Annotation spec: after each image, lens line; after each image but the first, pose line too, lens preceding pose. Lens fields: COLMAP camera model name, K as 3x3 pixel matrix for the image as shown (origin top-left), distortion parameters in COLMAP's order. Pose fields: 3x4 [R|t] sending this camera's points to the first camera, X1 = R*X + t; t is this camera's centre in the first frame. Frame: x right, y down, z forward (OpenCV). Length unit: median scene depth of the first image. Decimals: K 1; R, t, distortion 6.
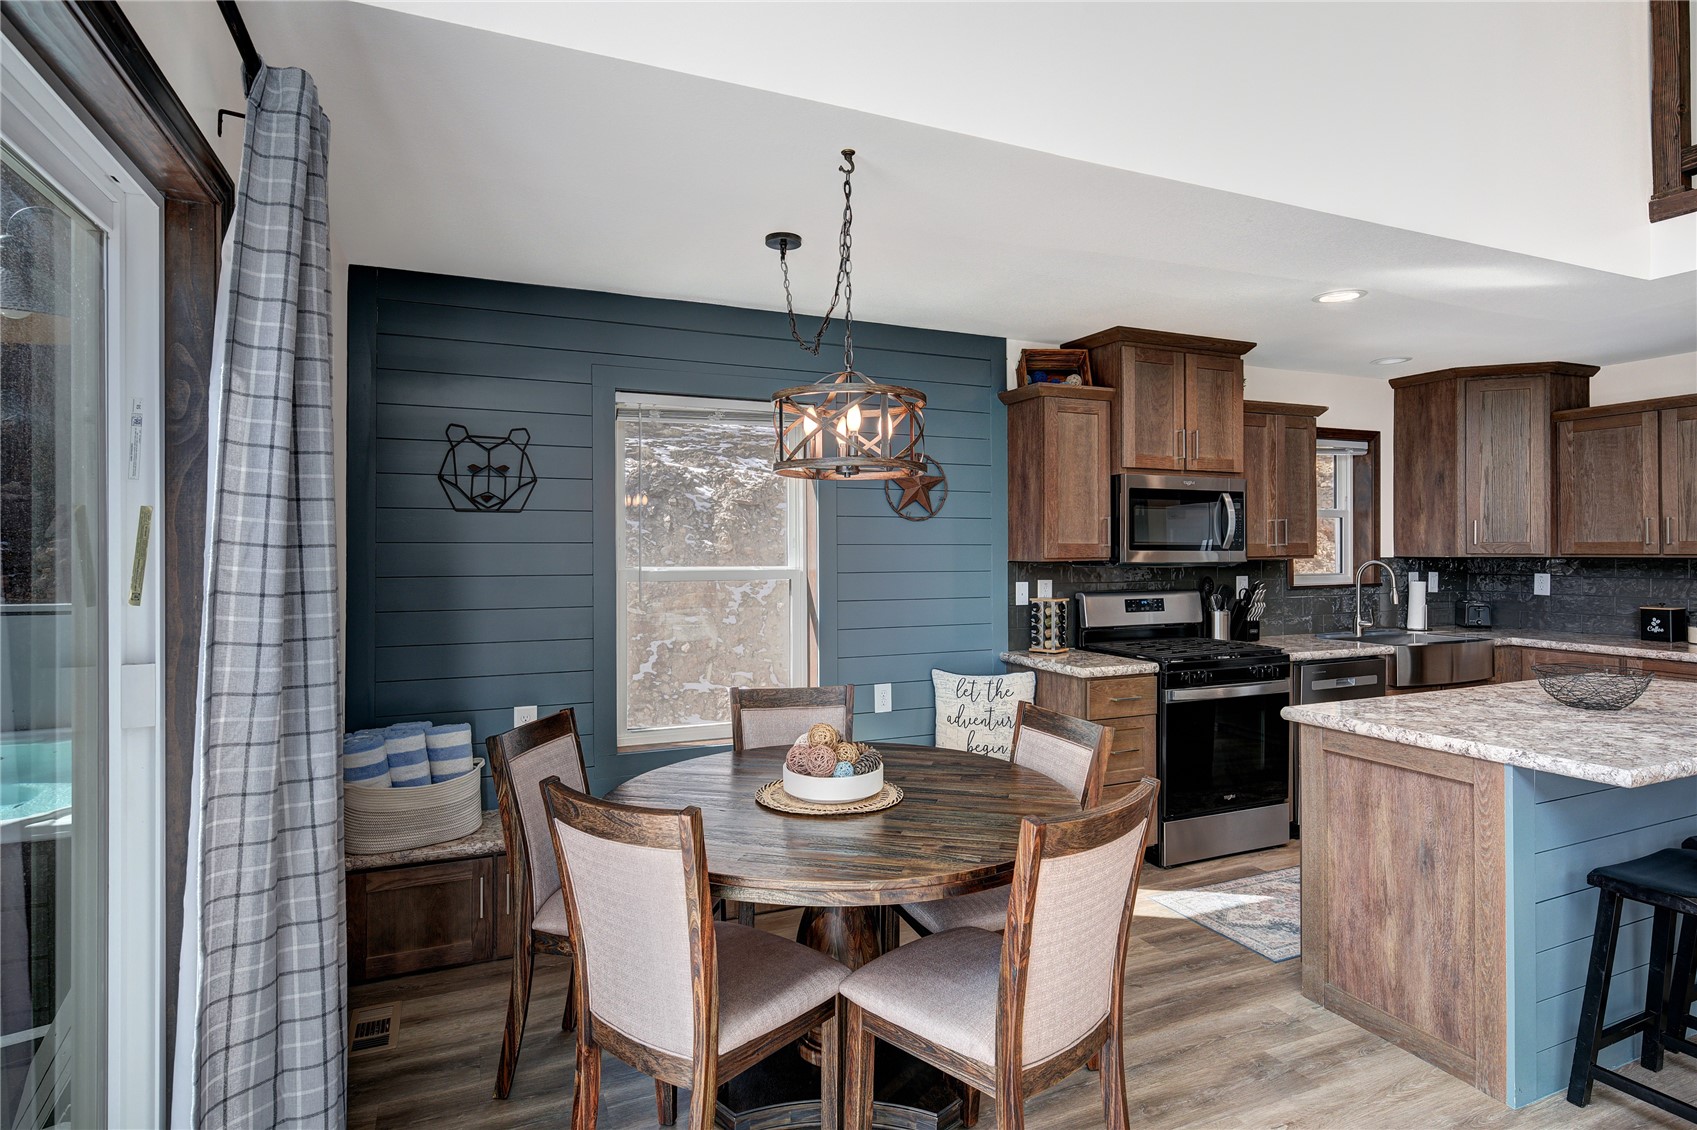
lens RADIAL K [[891.7, 0, 853.5], [0, 891.7, 545.6], [0, 0, 1]] dist [0.000483, -0.000302]
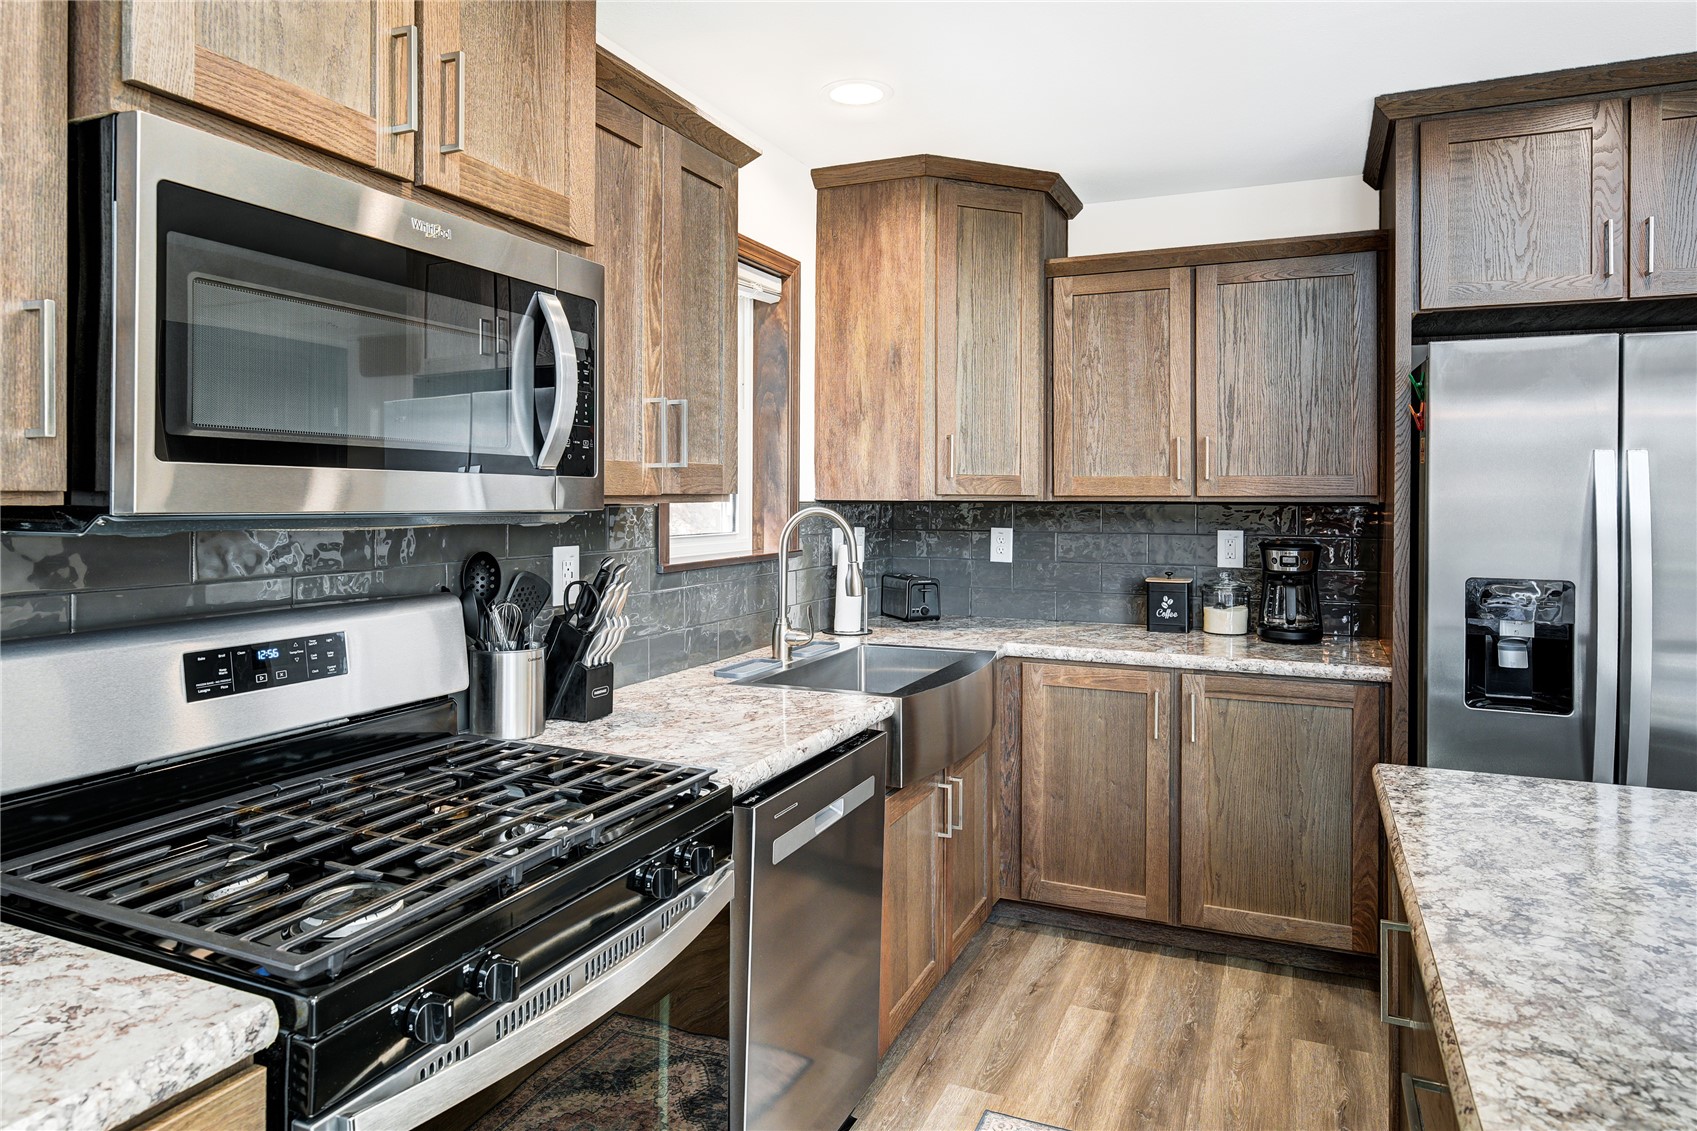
lens RADIAL K [[1035.7, 0, 860.3], [0, 1035.7, 496.5], [0, 0, 1]] dist [-0.002073, -0.002735]
pose [[0.730156, 0.005982, 0.683255, 0.244569], [-0.008297, 0.999966, 0.000111, 0.012136], [-0.683230, -0.005750, 0.730180, 0.647299]]
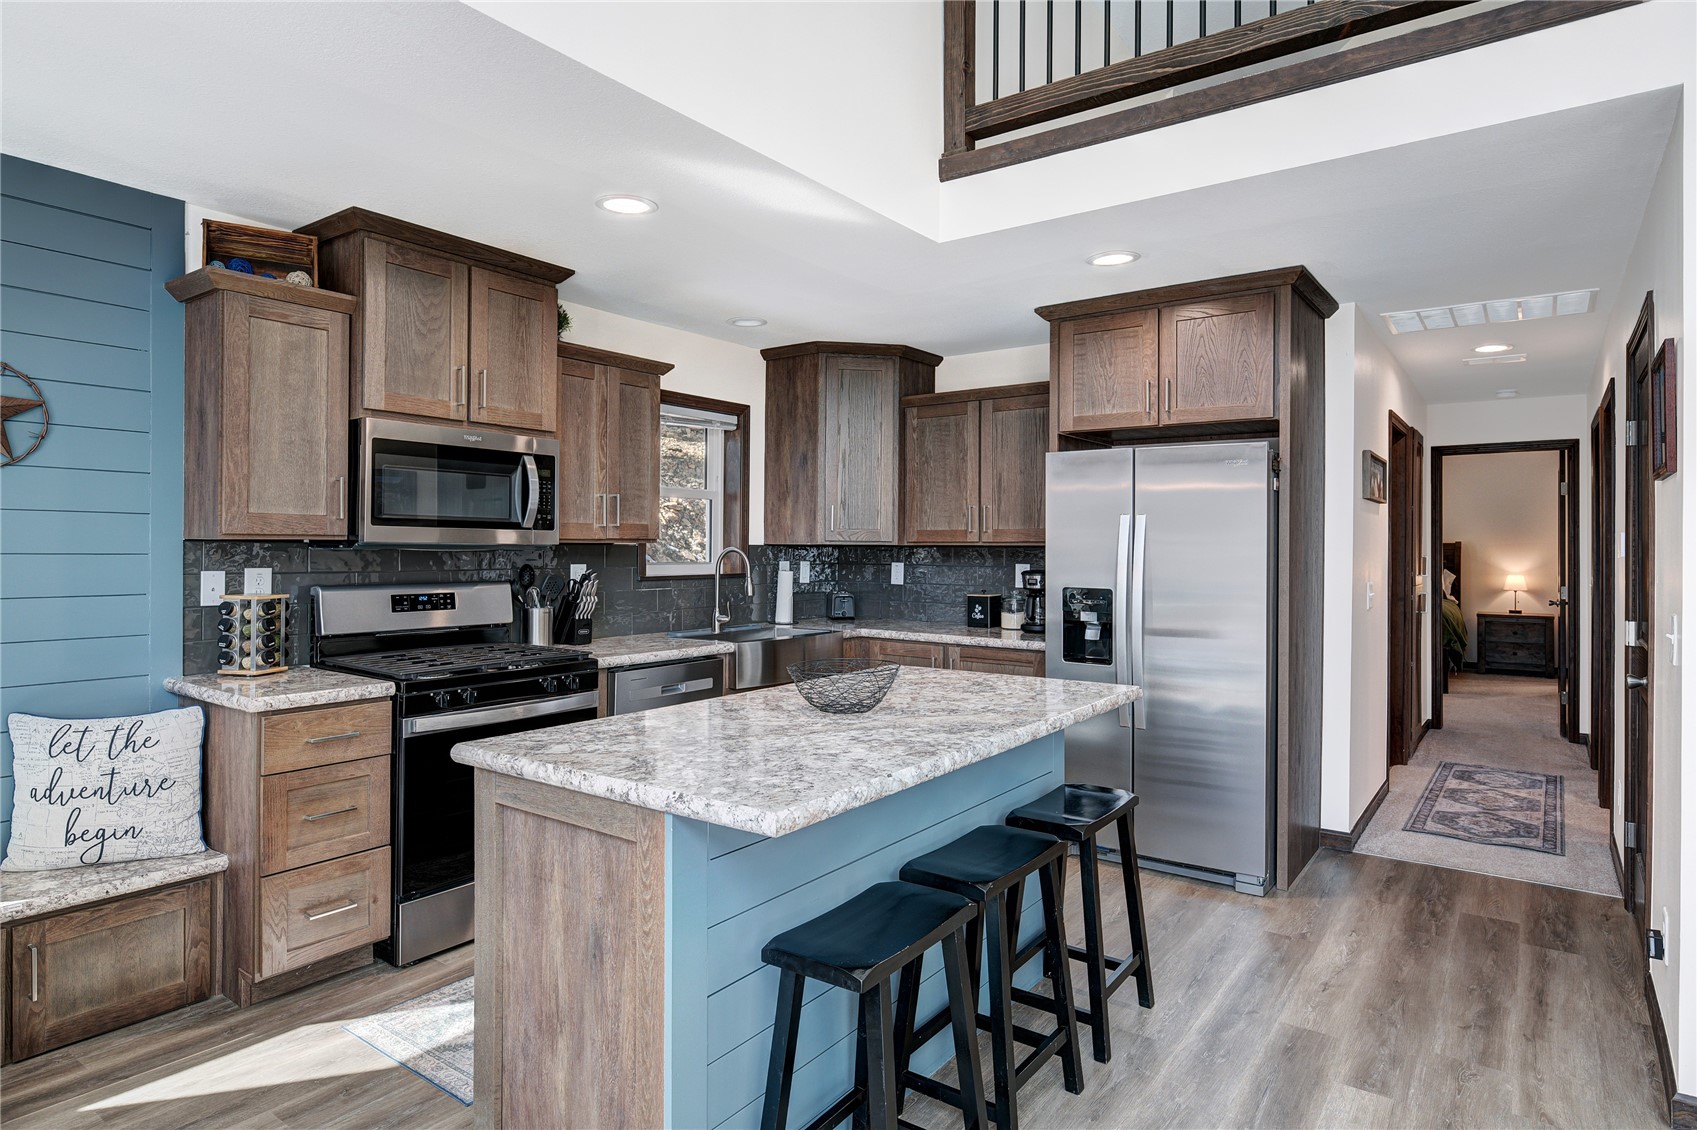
lens RADIAL K [[948.2, 0, 856.3], [0, 948.2, 545.0], [0, 0, 1]] dist [-0.002578, 0.001250]
pose [[0.863503, 0.010147, 0.504241, 0.245160], [-0.010858, 0.999940, -0.001527, 0.016828], [-0.504226, -0.004156, 0.863562, 0.140620]]
